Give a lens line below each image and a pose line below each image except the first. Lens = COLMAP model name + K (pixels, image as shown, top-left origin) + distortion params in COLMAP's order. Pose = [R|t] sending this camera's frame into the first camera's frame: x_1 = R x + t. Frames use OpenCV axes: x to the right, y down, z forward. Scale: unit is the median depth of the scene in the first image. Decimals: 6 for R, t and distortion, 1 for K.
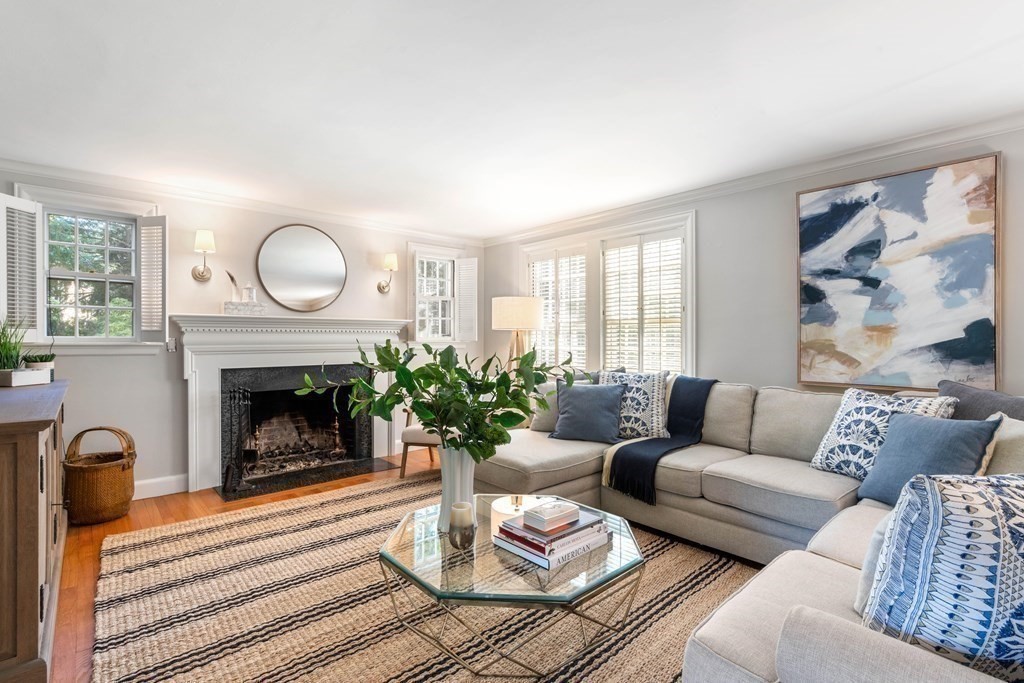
lens RADIAL K [[472.5, 0, 518.2], [0, 472.5, 342.9], [0, 0, 1]] dist [0.002043, 0.000158]
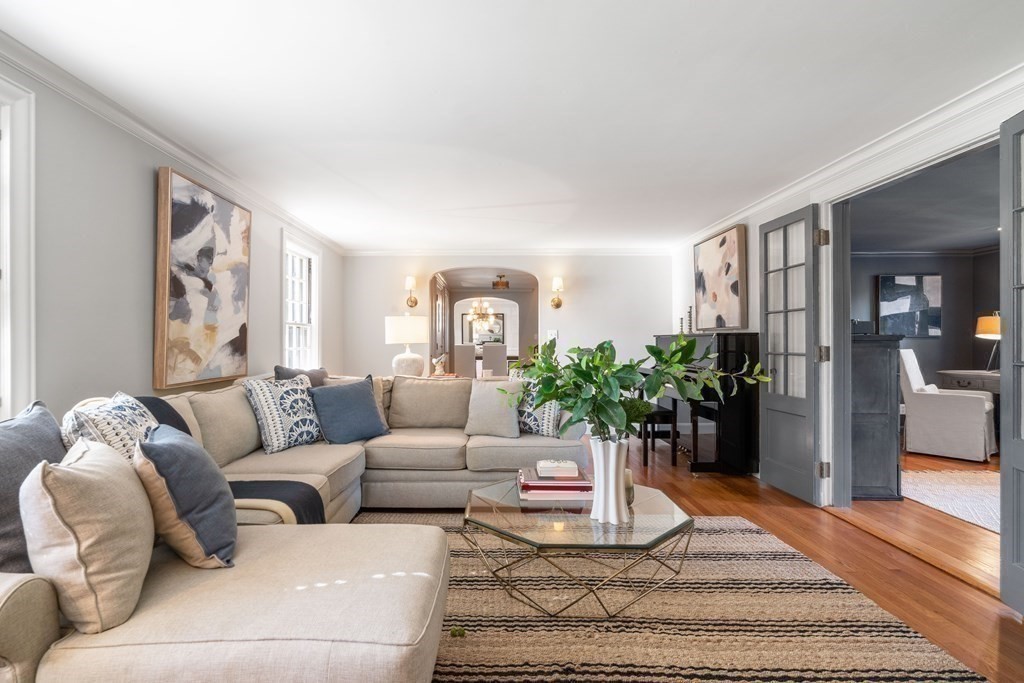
lens RADIAL K [[472.5, 0, 507.7], [0, 472.5, 335.5], [0, 0, 1]] dist [0.002043, 0.000158]
pose [[-0.742724, 0.005568, 0.669575, -0.476859], [0.004210, 0.999984, -0.003647, -0.004907], [-0.669585, 0.000110, -0.742736, 1.304494]]
